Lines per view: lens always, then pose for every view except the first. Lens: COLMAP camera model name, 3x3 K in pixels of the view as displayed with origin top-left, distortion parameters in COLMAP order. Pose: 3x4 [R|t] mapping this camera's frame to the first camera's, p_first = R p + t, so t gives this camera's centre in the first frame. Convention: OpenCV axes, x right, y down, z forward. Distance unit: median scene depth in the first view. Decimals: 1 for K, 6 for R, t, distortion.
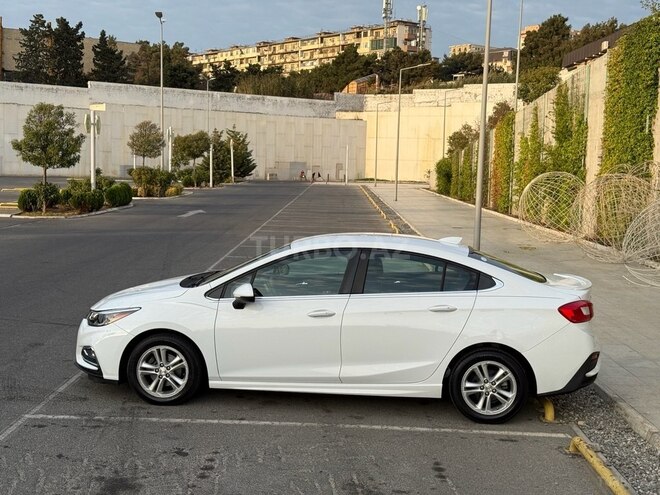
lens RADIAL K [[928.0, 0, 320.5], [0, 928.0, 241.8], [0, 0, 1]] dist [0.115209, 0.000000]
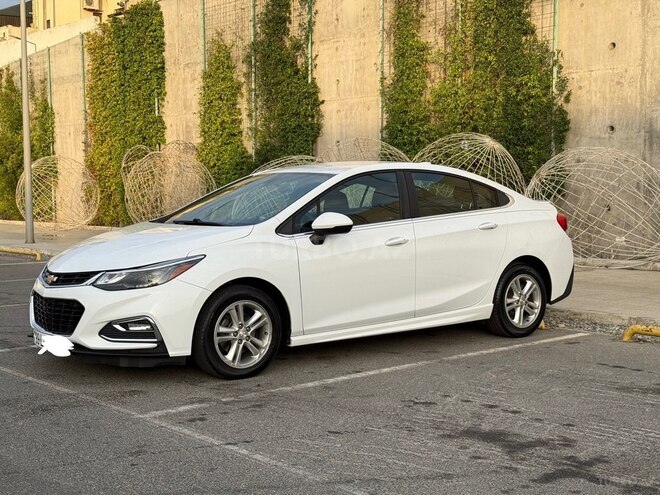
lens RADIAL K [[928.0, 0, 327.9], [0, 928.0, 253.9], [0, 0, 1]] dist [0.115209, 0.000000]
pose [[0.727484, -0.080005, 0.681444, -0.624732], [0.082017, 0.996197, 0.029400, 0.056151], [-0.681204, 0.034502, 0.731280, 0.387659]]
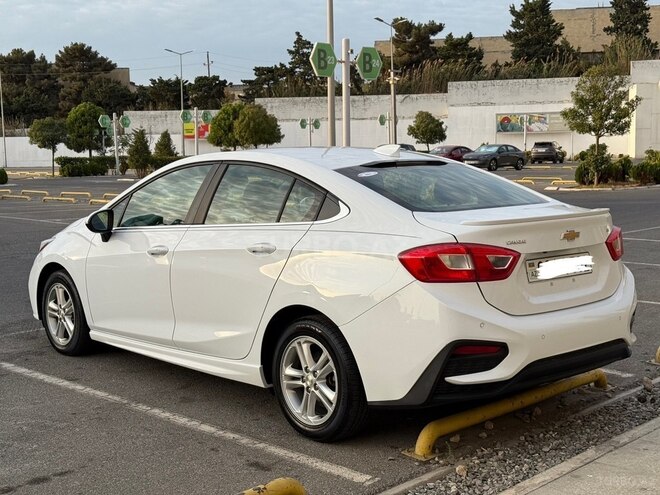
lens RADIAL K [[928.0, 0, 328.4], [0, 928.0, 249.2], [0, 0, 1]] dist [0.115209, 0.000000]
pose [[0.731531, 0.034732, -0.680923, 0.571944], [-0.022150, 0.999385, 0.027180, 0.051597], [0.681448, -0.004801, 0.731851, 0.539440]]
